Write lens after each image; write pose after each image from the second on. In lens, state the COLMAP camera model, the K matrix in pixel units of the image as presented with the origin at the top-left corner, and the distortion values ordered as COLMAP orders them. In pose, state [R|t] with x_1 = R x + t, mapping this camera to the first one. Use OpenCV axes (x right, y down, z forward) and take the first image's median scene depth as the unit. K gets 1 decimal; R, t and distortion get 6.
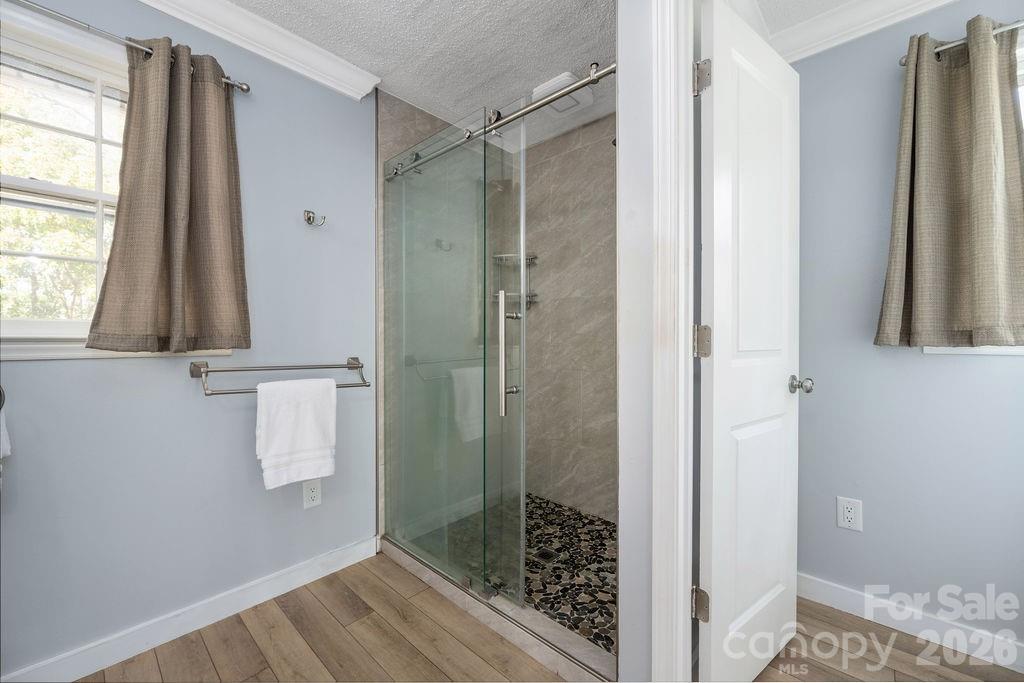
lens RADIAL K [[406.1, 0, 514.8], [0, 406.1, 339.5], [0, 0, 1]] dist [-0.007281, 0.000336]
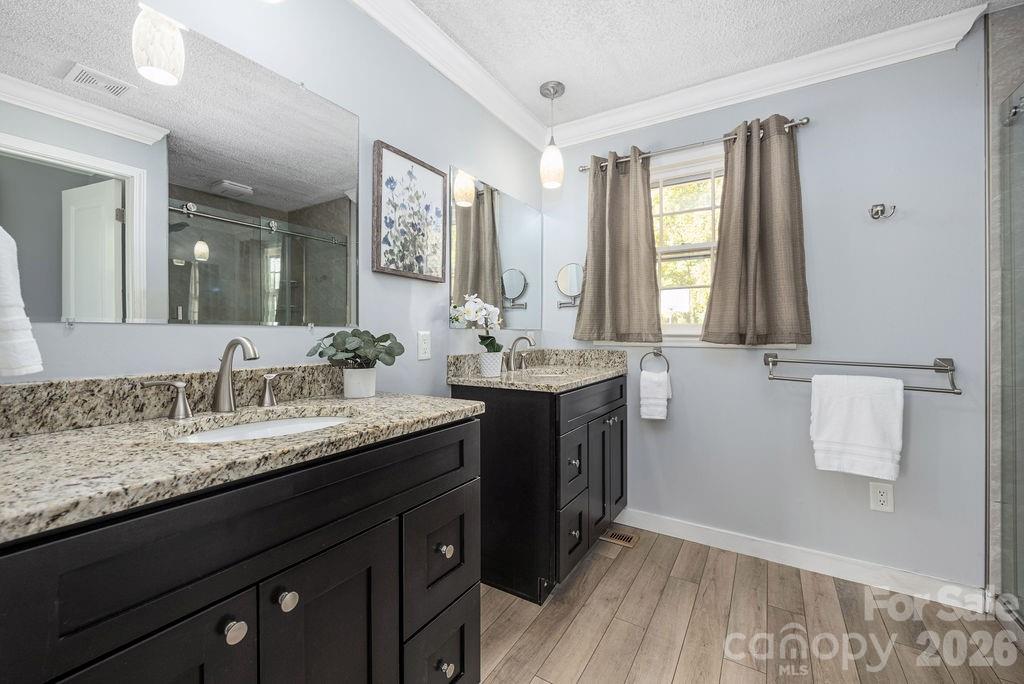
lens RADIAL K [[406.1, 0, 512.6], [0, 406.1, 337.0], [0, 0, 1]] dist [-0.007281, 0.000336]
pose [[0.190929, 0.008603, -0.981566, 0.326656], [-0.005340, 0.999956, 0.007726, -0.002570], [0.981589, 0.003767, 0.190966, -0.053479]]
